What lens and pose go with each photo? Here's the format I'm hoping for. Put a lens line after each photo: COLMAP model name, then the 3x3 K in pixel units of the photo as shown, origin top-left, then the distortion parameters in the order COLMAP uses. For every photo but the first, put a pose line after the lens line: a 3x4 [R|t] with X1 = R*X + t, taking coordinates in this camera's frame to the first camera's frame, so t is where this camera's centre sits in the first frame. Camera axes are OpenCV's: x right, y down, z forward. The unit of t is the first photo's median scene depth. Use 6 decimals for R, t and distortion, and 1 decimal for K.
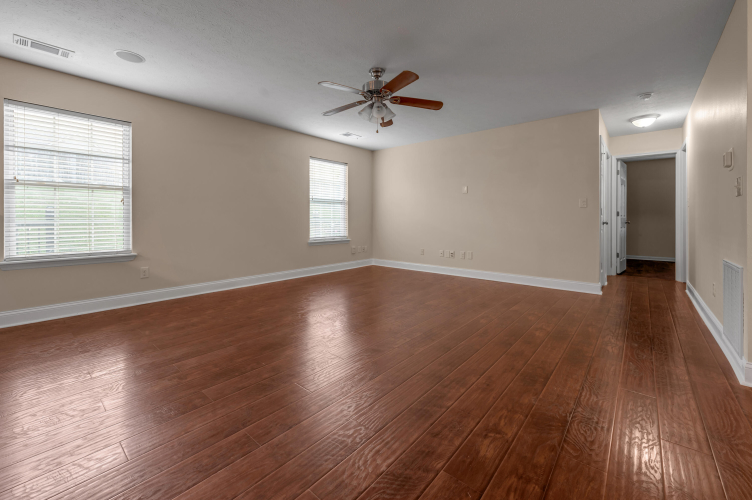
lens RADIAL K [[311.2, 0, 354.7], [0, 311.2, 219.6], [0, 0, 1]] dist [-0.000995, 0.000203]
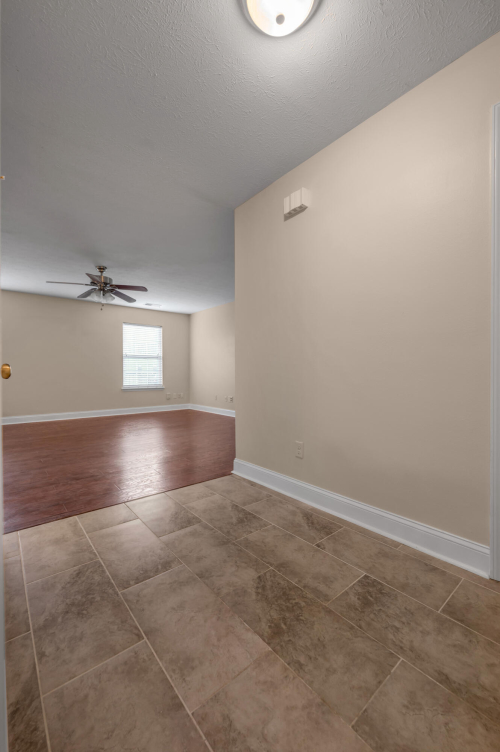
lens RADIAL K [[311.2, 0, 247.4], [0, 311.2, 377.9], [0, 0, 1]] dist [-0.000995, 0.000203]
pose [[0.991542, -0.000695, -0.129784, 0.499360], [0.001987, 0.999950, 0.009828, 0.014781], [0.129771, -0.010003, 0.991494, -0.195539]]
